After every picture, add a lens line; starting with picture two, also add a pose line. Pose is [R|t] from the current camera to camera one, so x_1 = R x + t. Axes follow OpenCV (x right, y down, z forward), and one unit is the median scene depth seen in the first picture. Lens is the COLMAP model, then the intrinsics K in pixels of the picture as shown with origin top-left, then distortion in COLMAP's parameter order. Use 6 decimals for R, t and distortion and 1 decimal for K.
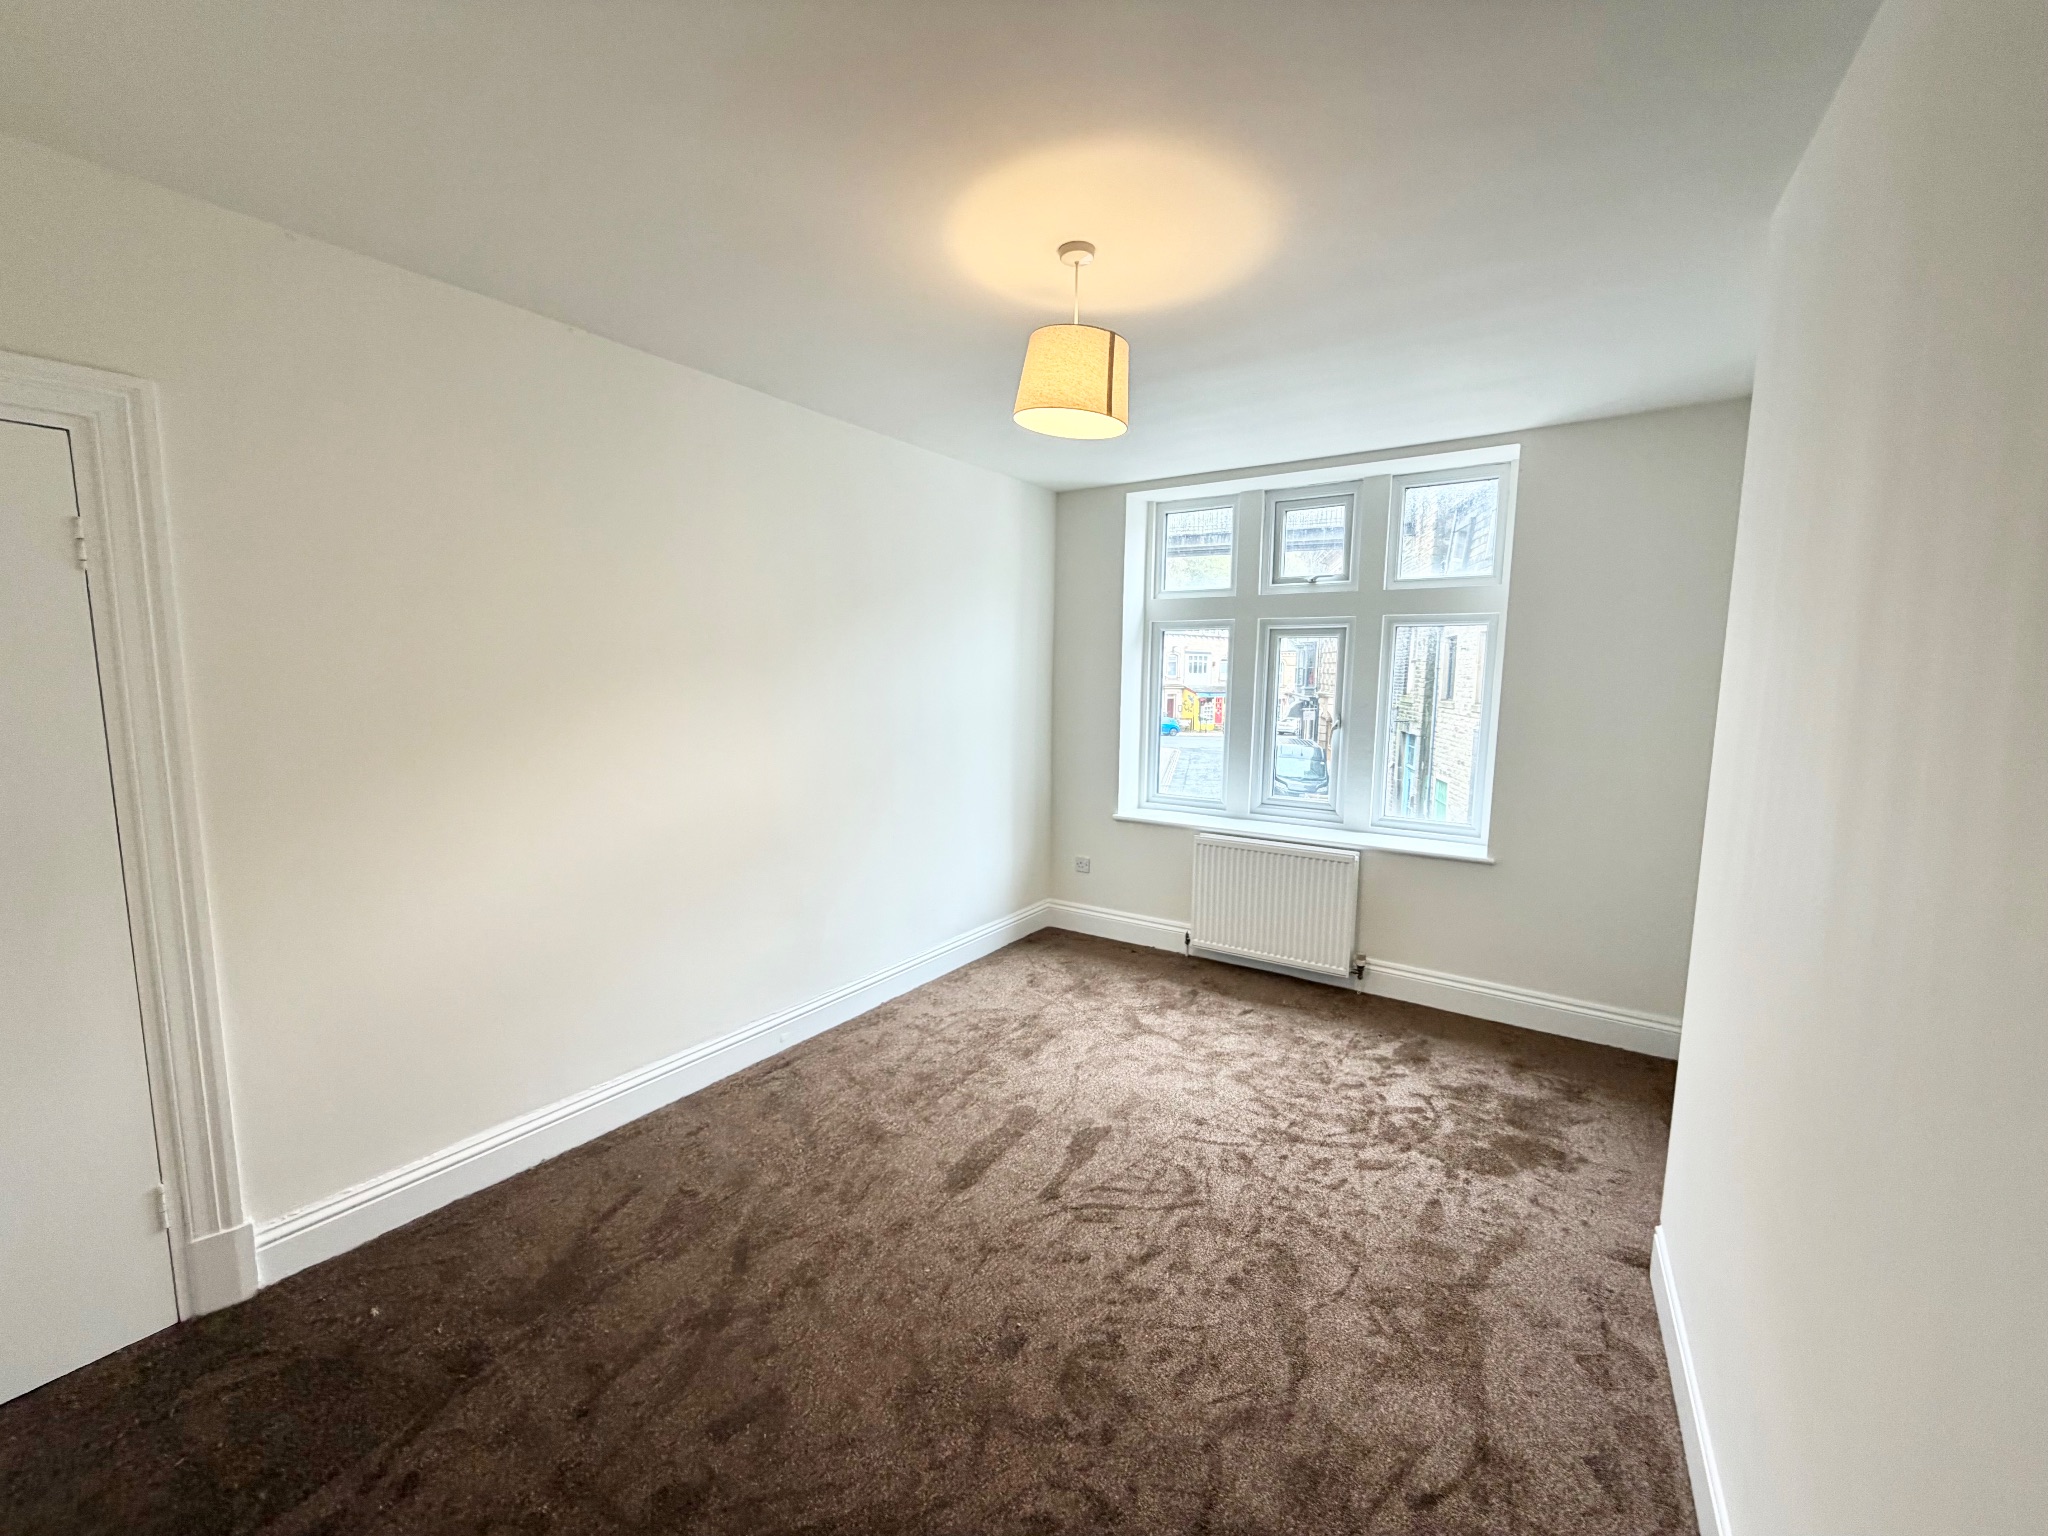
lens RADIAL K [[815.2, 0, 1016.5], [0, 815.2, 766.4], [0, 0, 1]] dist [-0.000643, 0.000219]
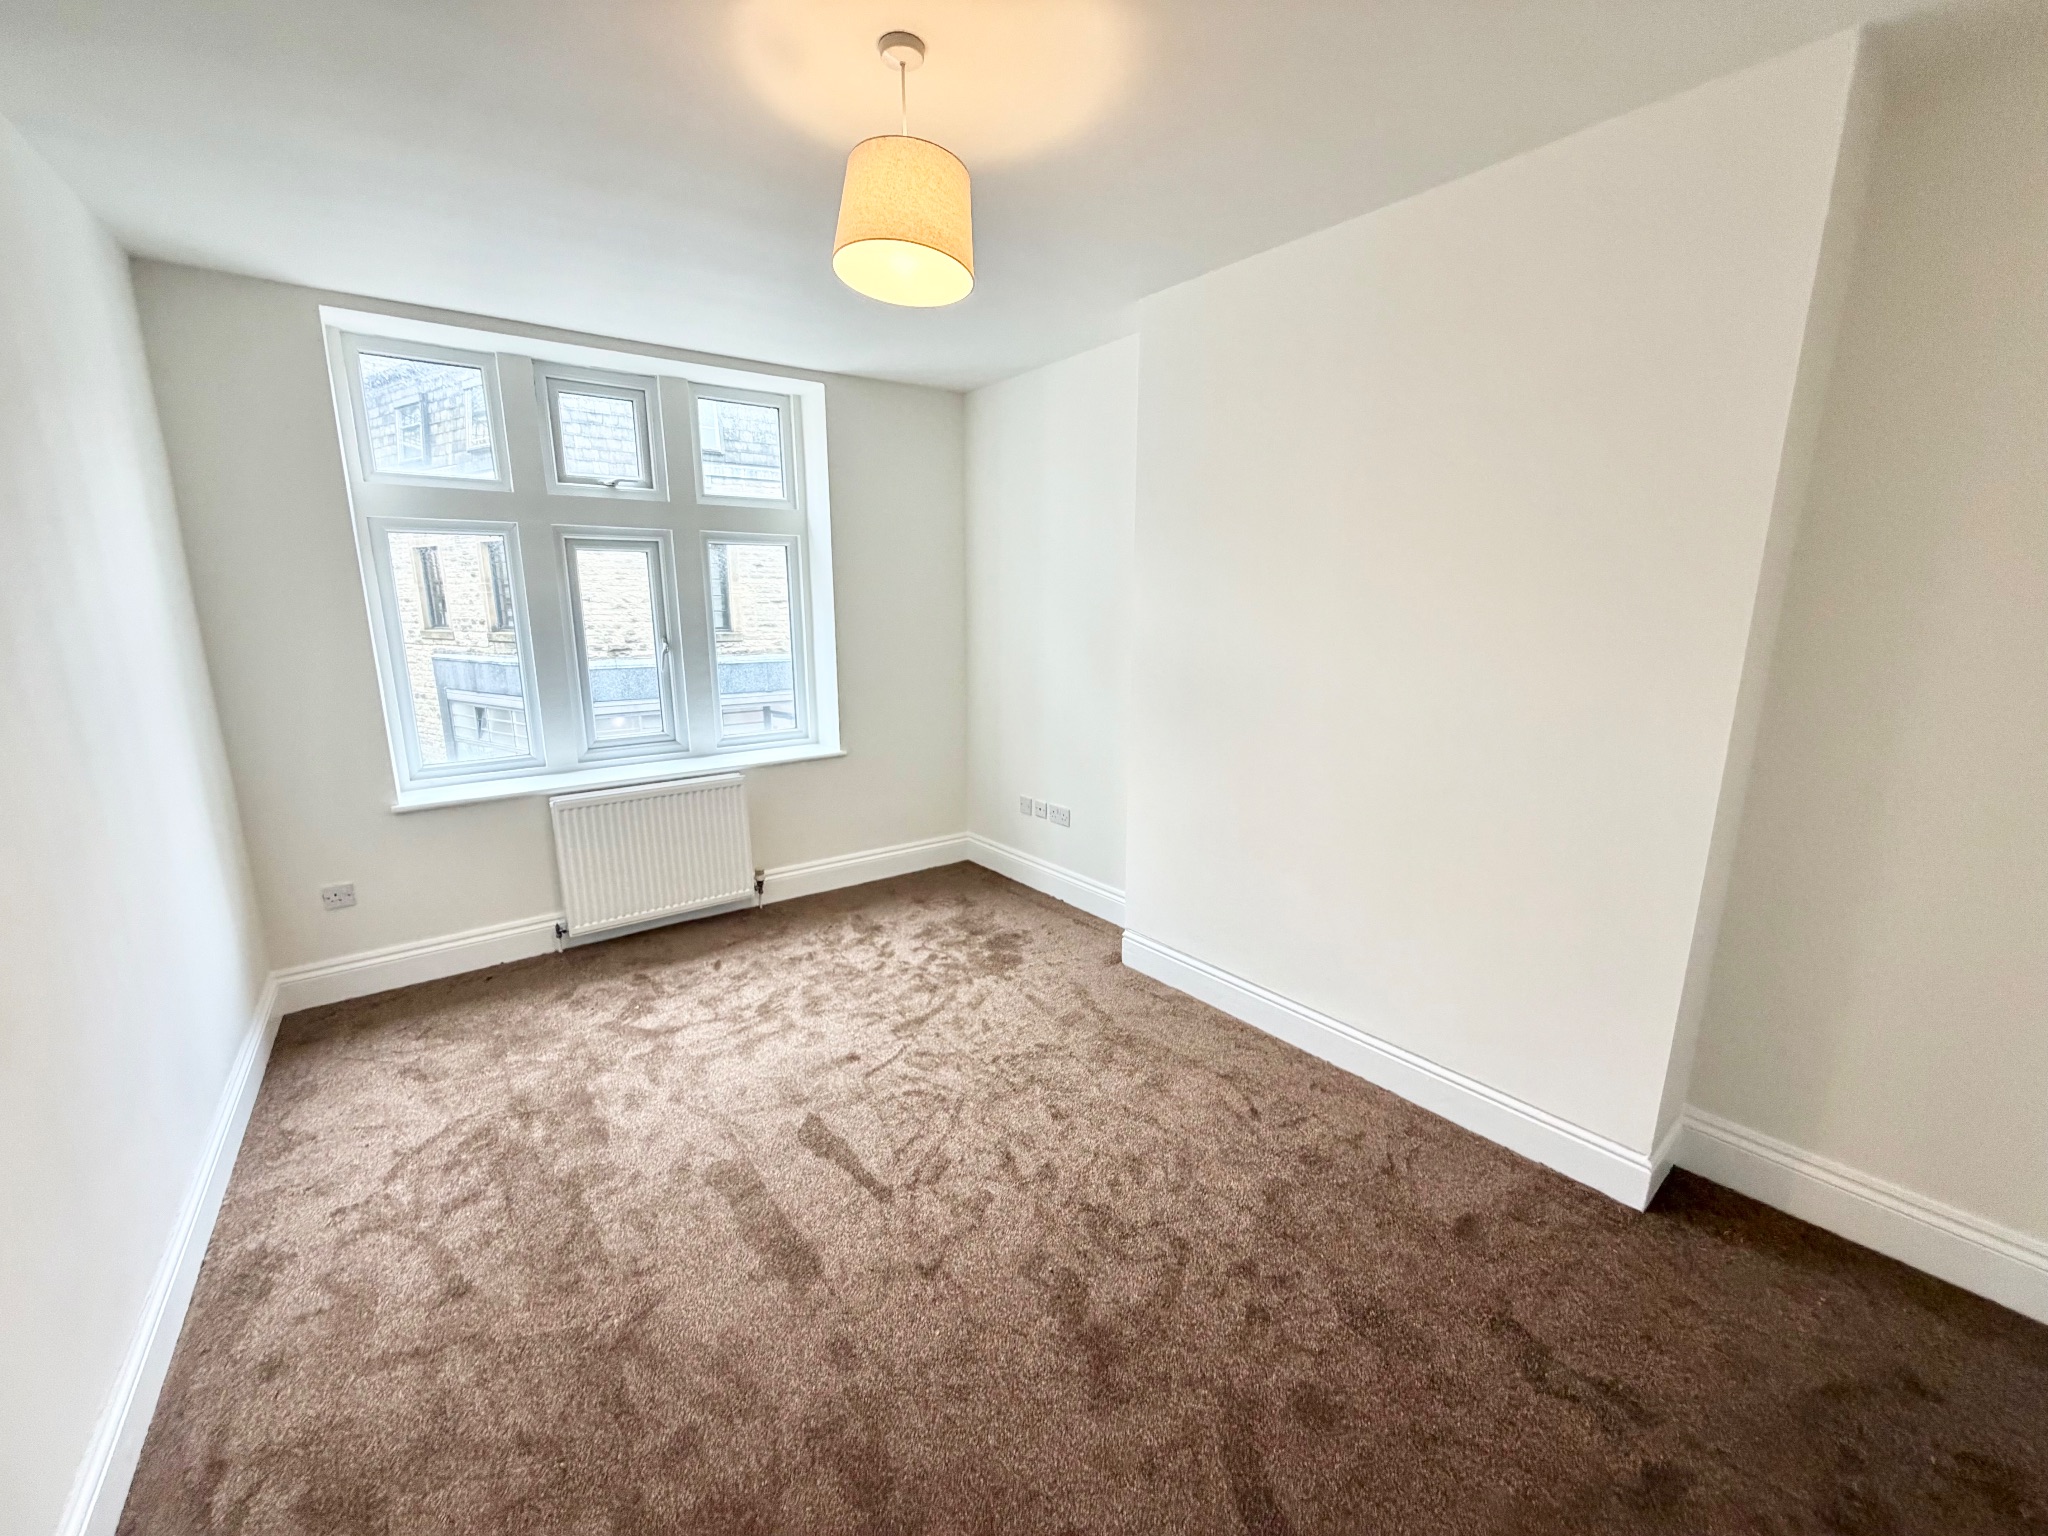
lens RADIAL K [[815.2, 0, 1016.5], [0, 815.2, 766.4], [0, 0, 1]] dist [-0.000643, 0.000219]
pose [[0.336203, -0.202443, 0.919774, -0.429330], [0.117077, 0.978032, 0.172471, -0.039641], [-0.934484, 0.049699, 0.352518, 0.367921]]
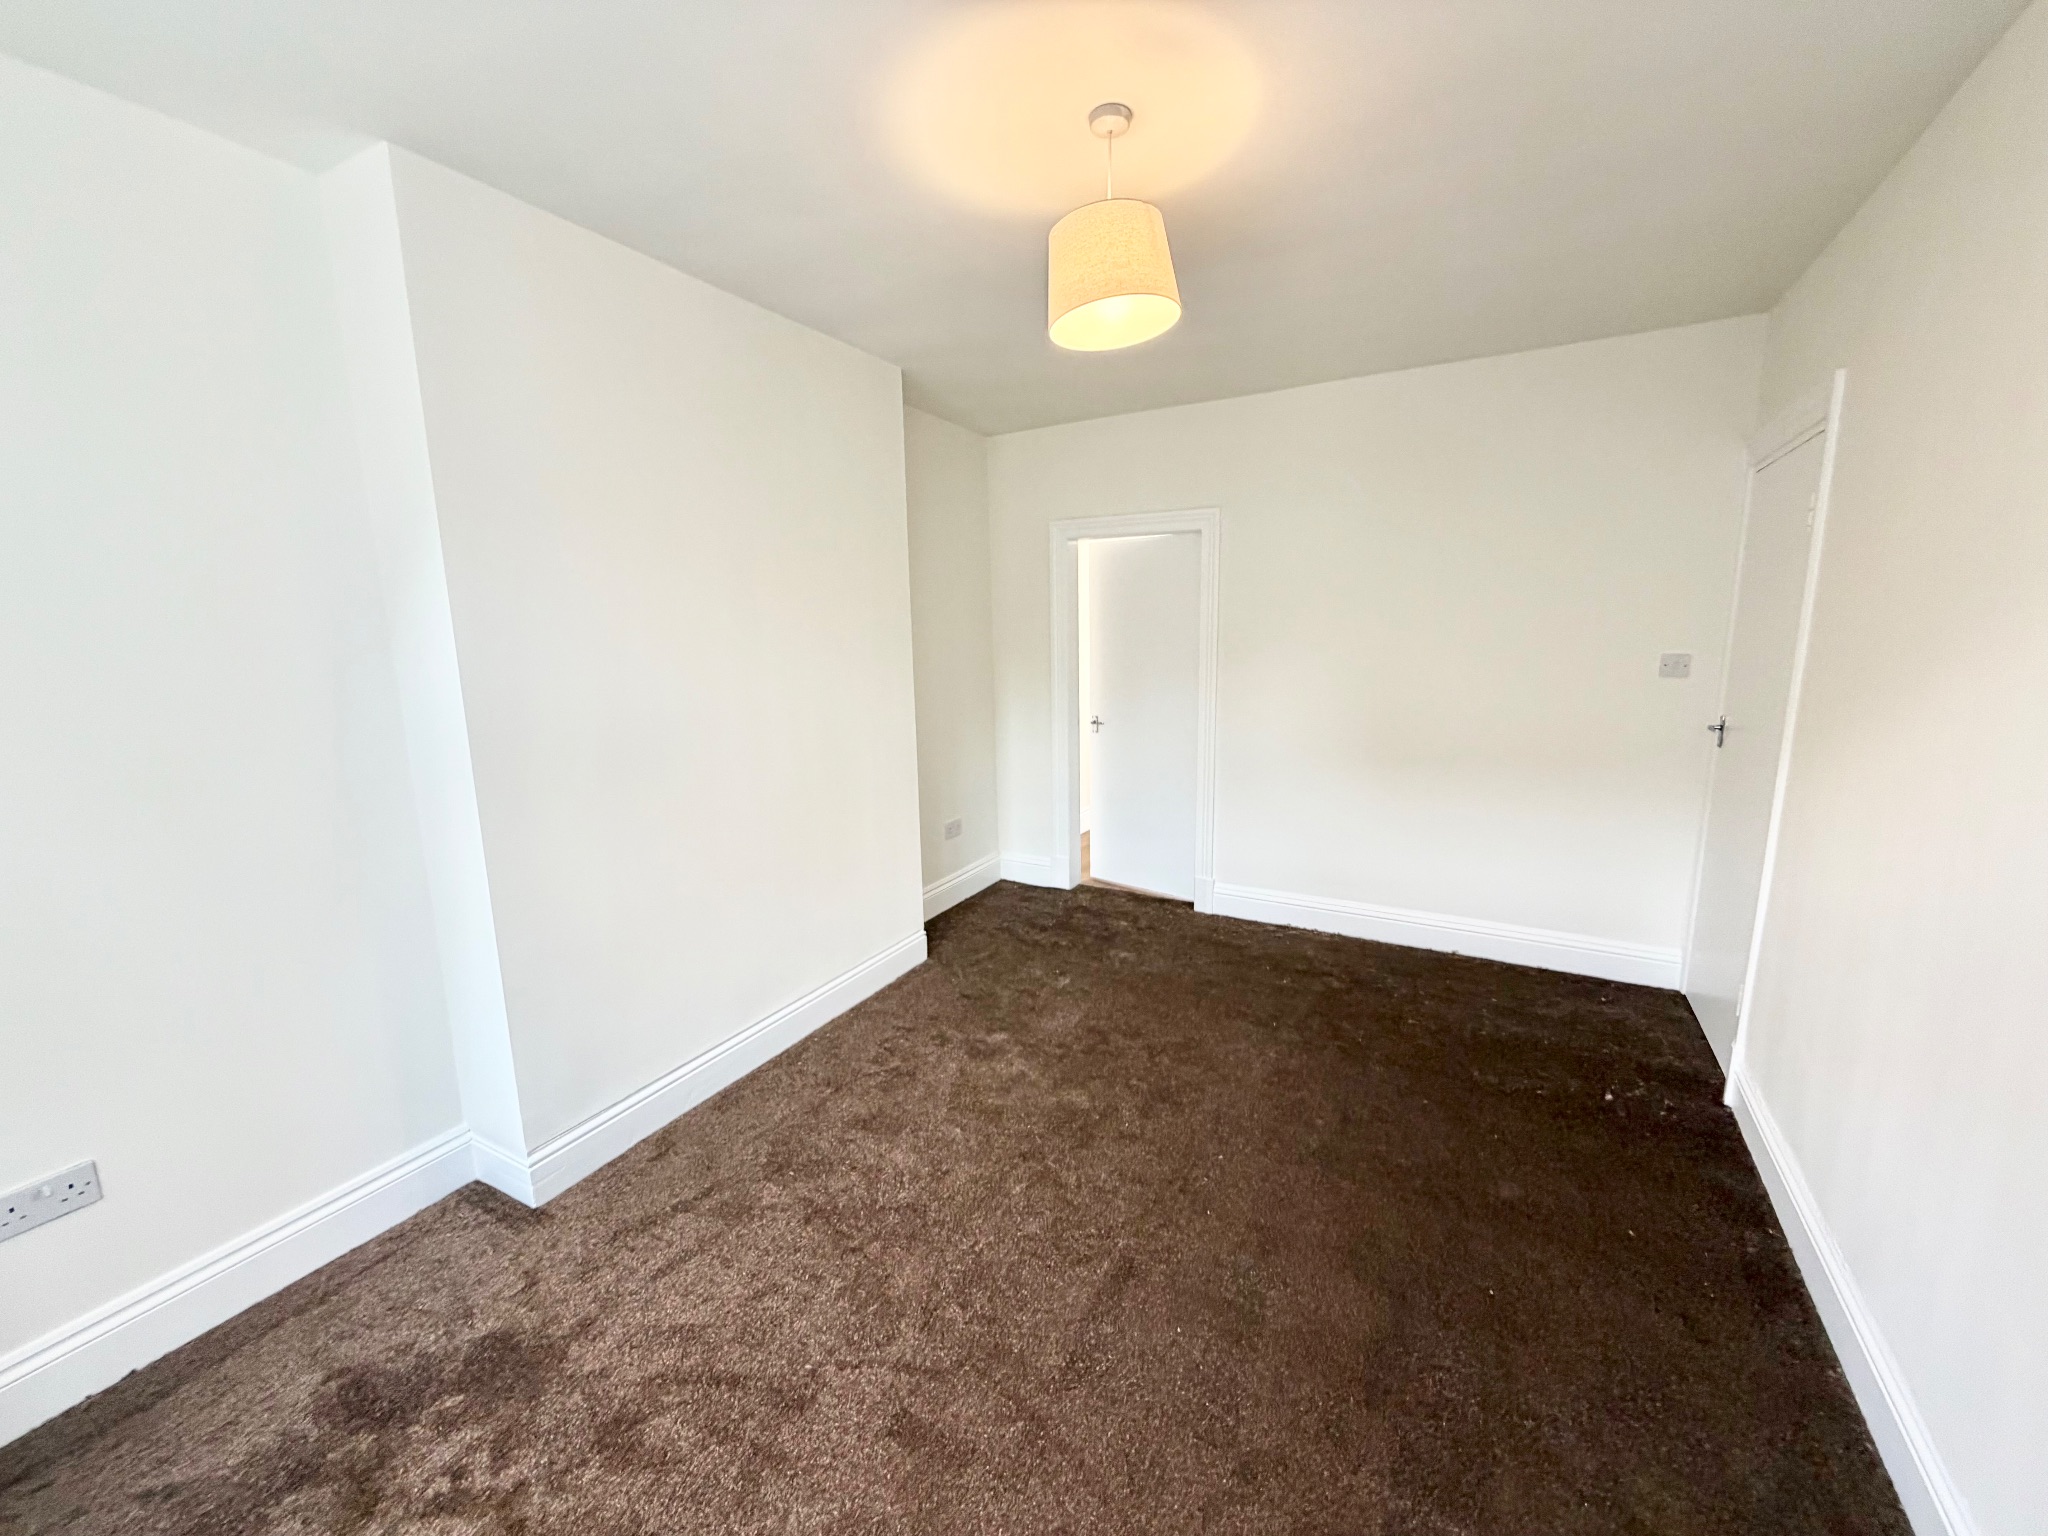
lens RADIAL K [[861.0, 0, 1018.1], [0, 861.0, 782.6], [0, 0, 1]] dist [0.002168, 0.000295]
pose [[-0.997092, 0.028352, -0.070734, 0.143139], [0.005300, 0.951767, 0.306774, -0.125571], [0.076020, 0.305508, -0.949150, 1.152123]]
